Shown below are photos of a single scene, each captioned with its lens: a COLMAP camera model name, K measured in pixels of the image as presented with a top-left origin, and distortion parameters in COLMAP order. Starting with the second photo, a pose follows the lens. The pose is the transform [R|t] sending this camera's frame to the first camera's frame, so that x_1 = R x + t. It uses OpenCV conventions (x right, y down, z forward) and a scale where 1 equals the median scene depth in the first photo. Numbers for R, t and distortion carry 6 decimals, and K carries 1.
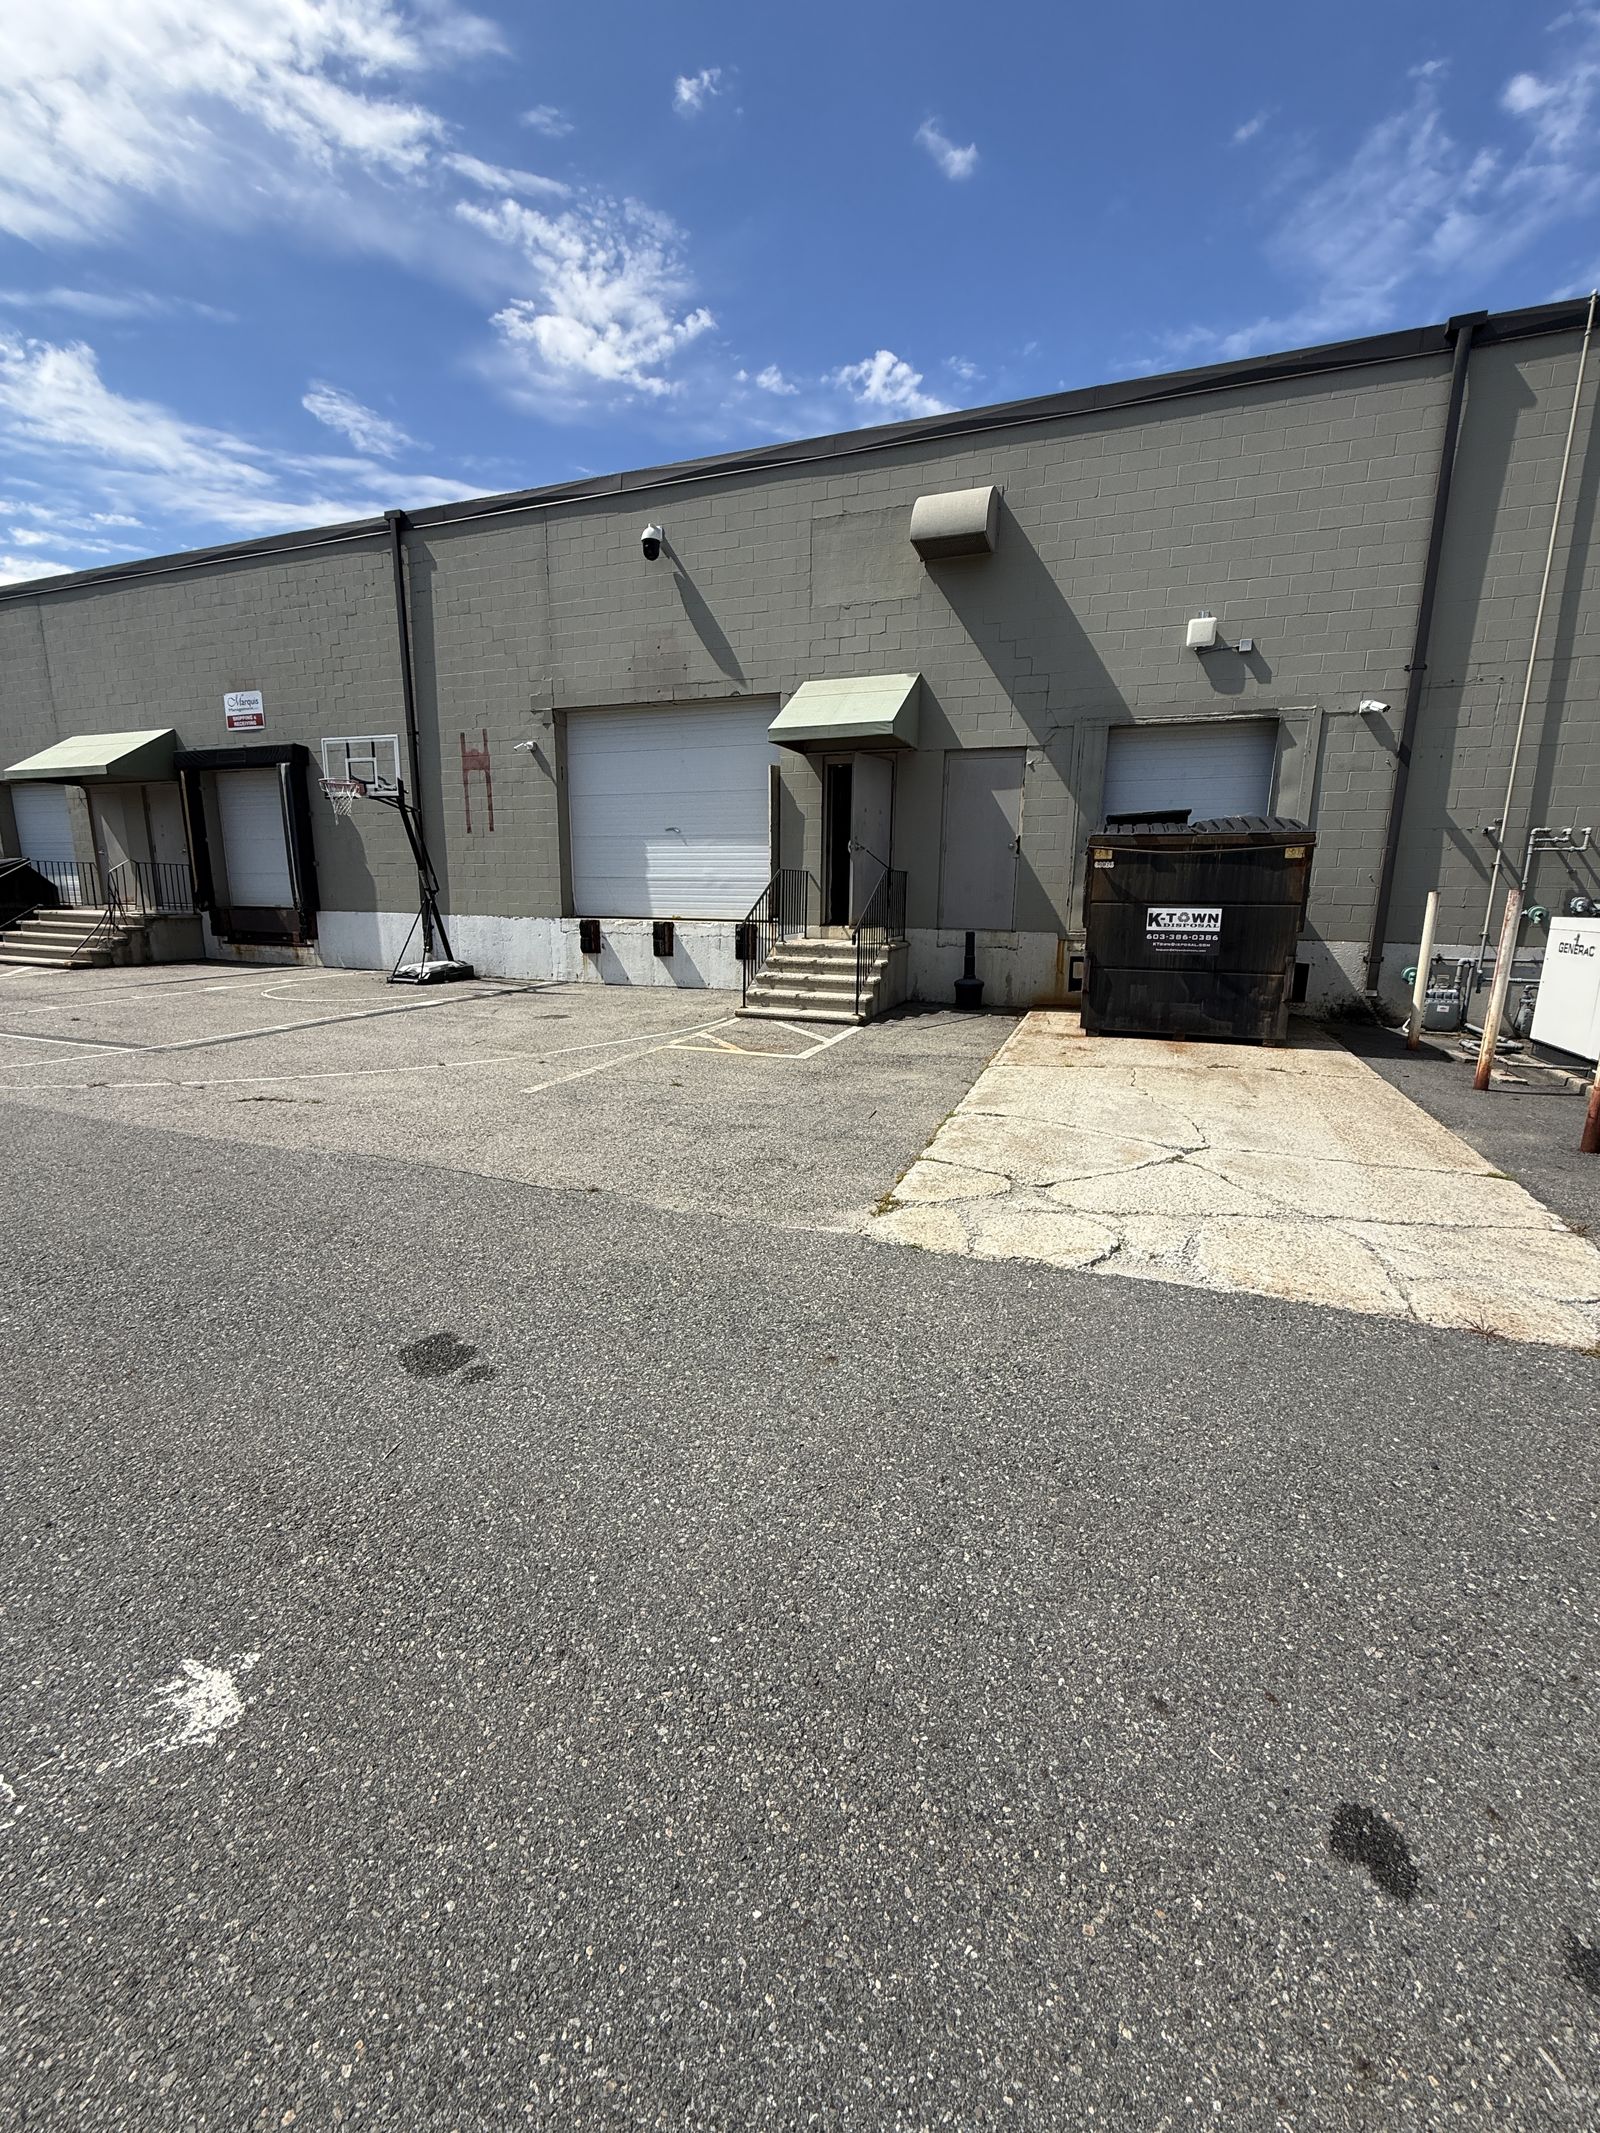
lens RADIAL K [[849.2, 0, 835.5], [0, 849.2, 1070.3], [0, 0, 1]] dist [-0.001508, -0.000384]
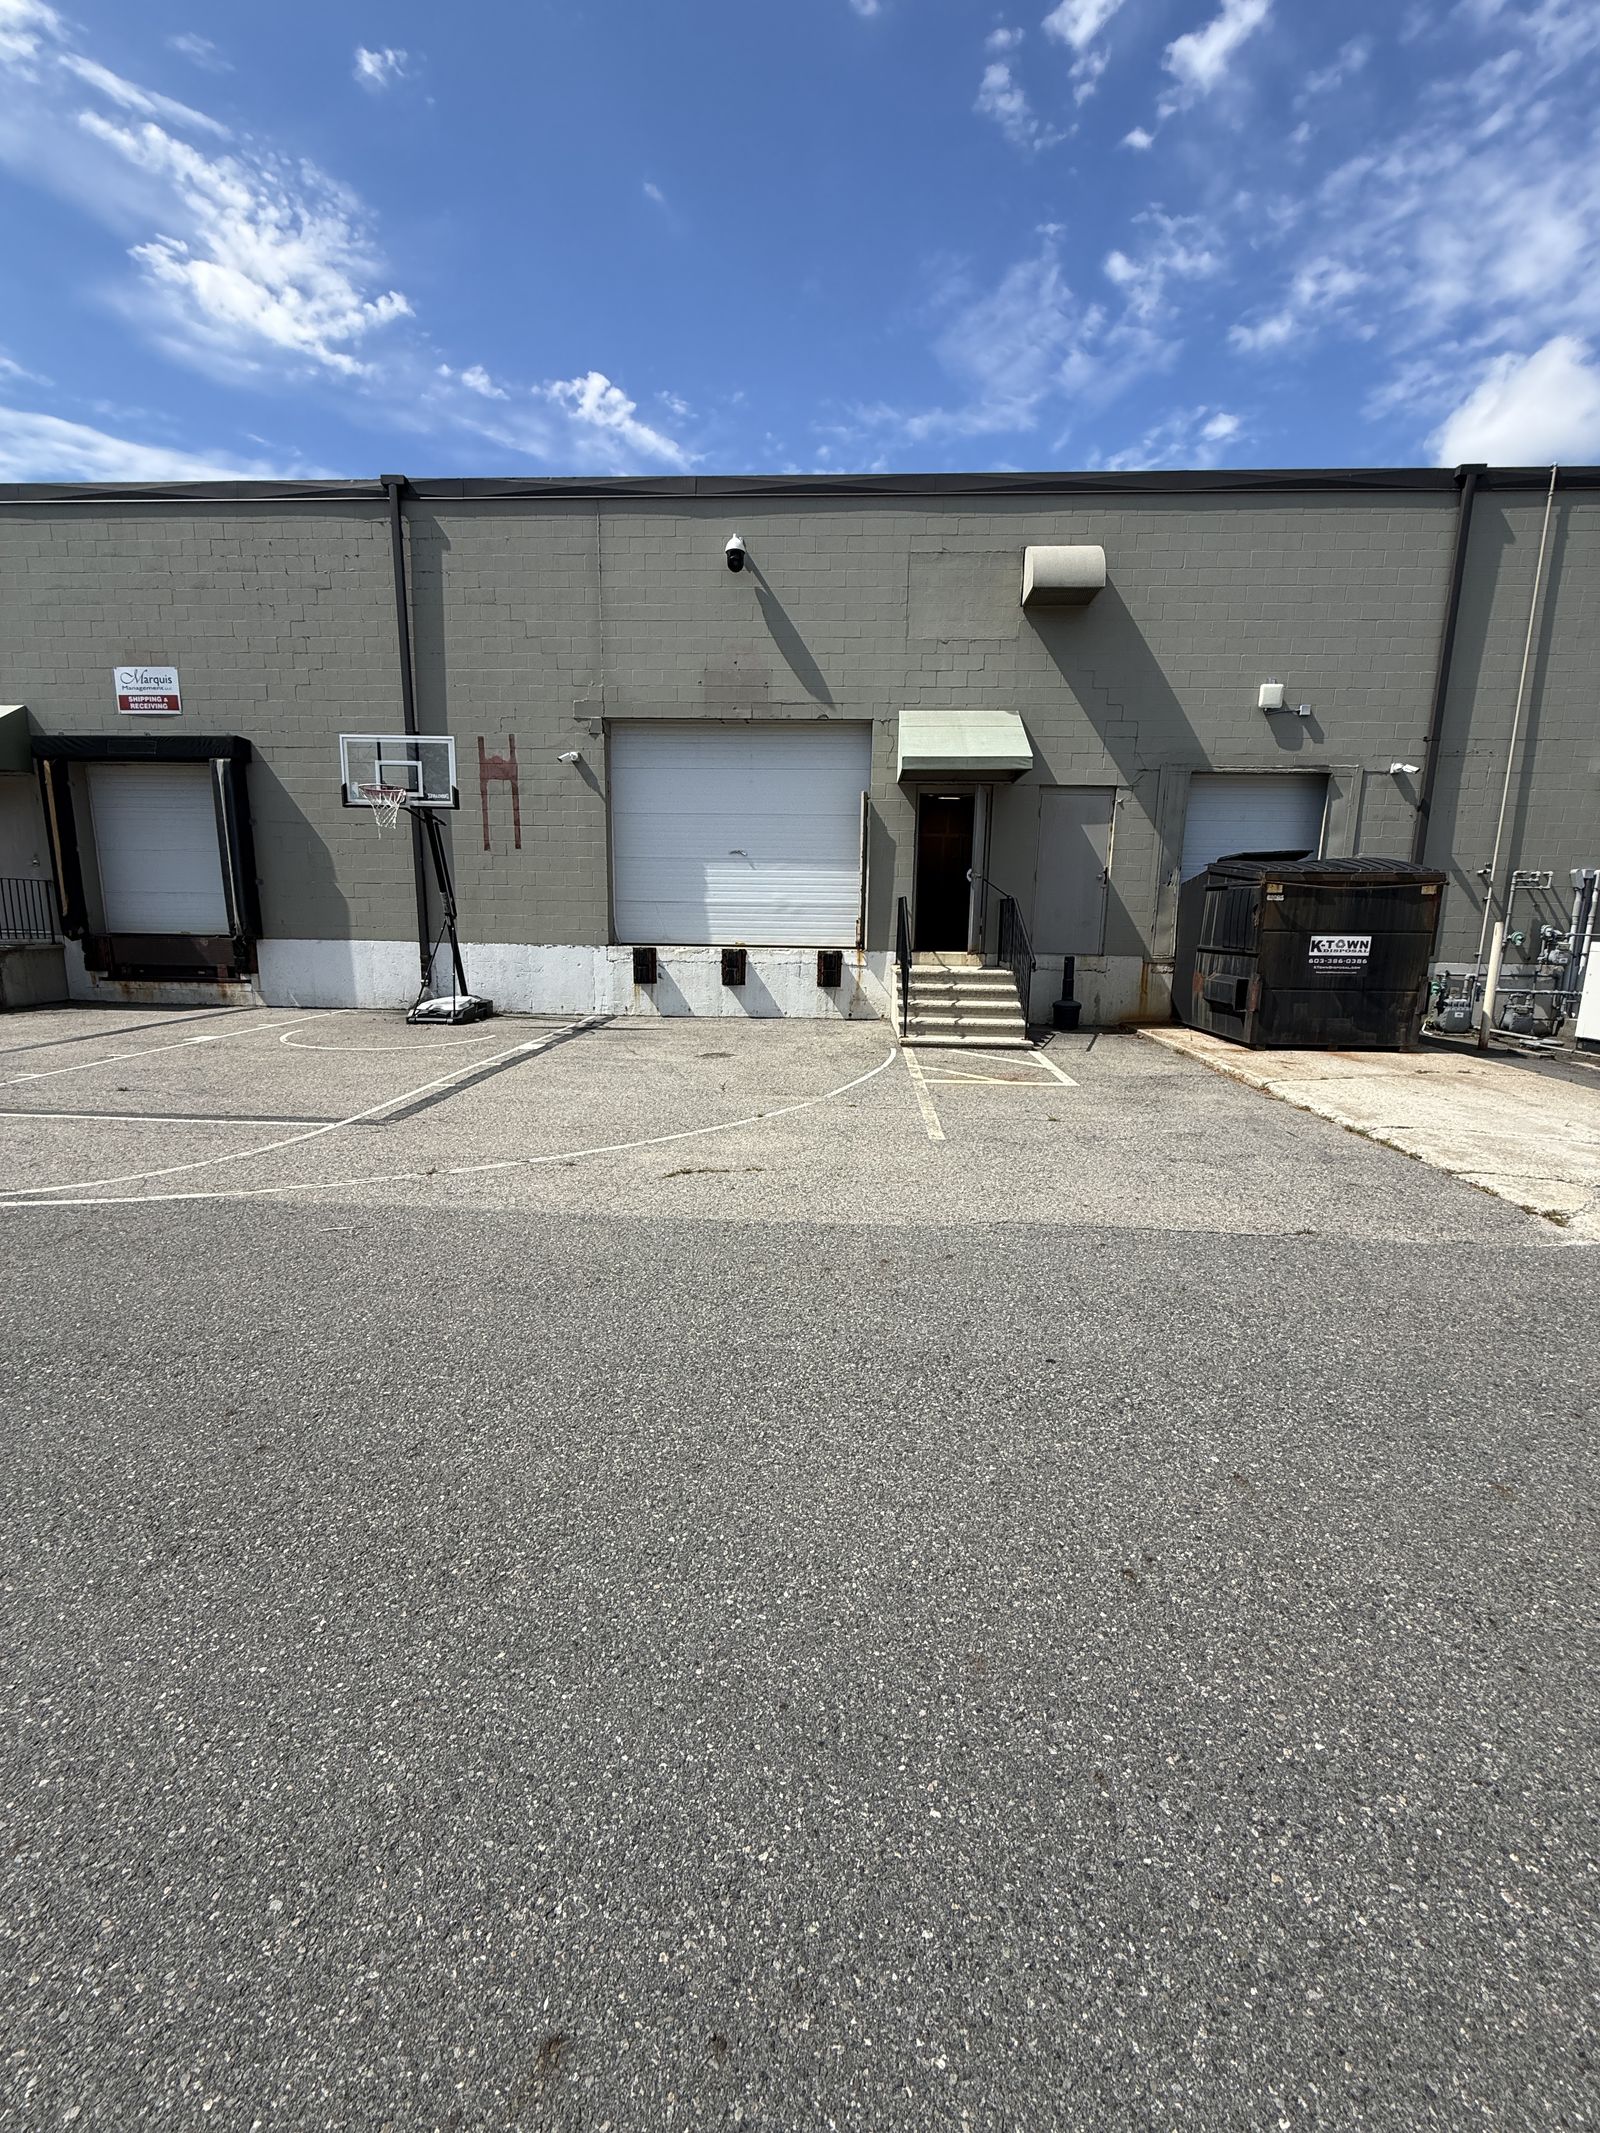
lens RADIAL K [[849.2, 0, 806.2], [0, 849.2, 1057.4], [0, 0, 1]] dist [-0.001508, -0.000384]
pose [[0.954067, -0.047179, 0.295856, -0.399881], [0.057864, 0.997947, -0.027460, -0.024010], [-0.293953, 0.043319, 0.954838, 0.080577]]
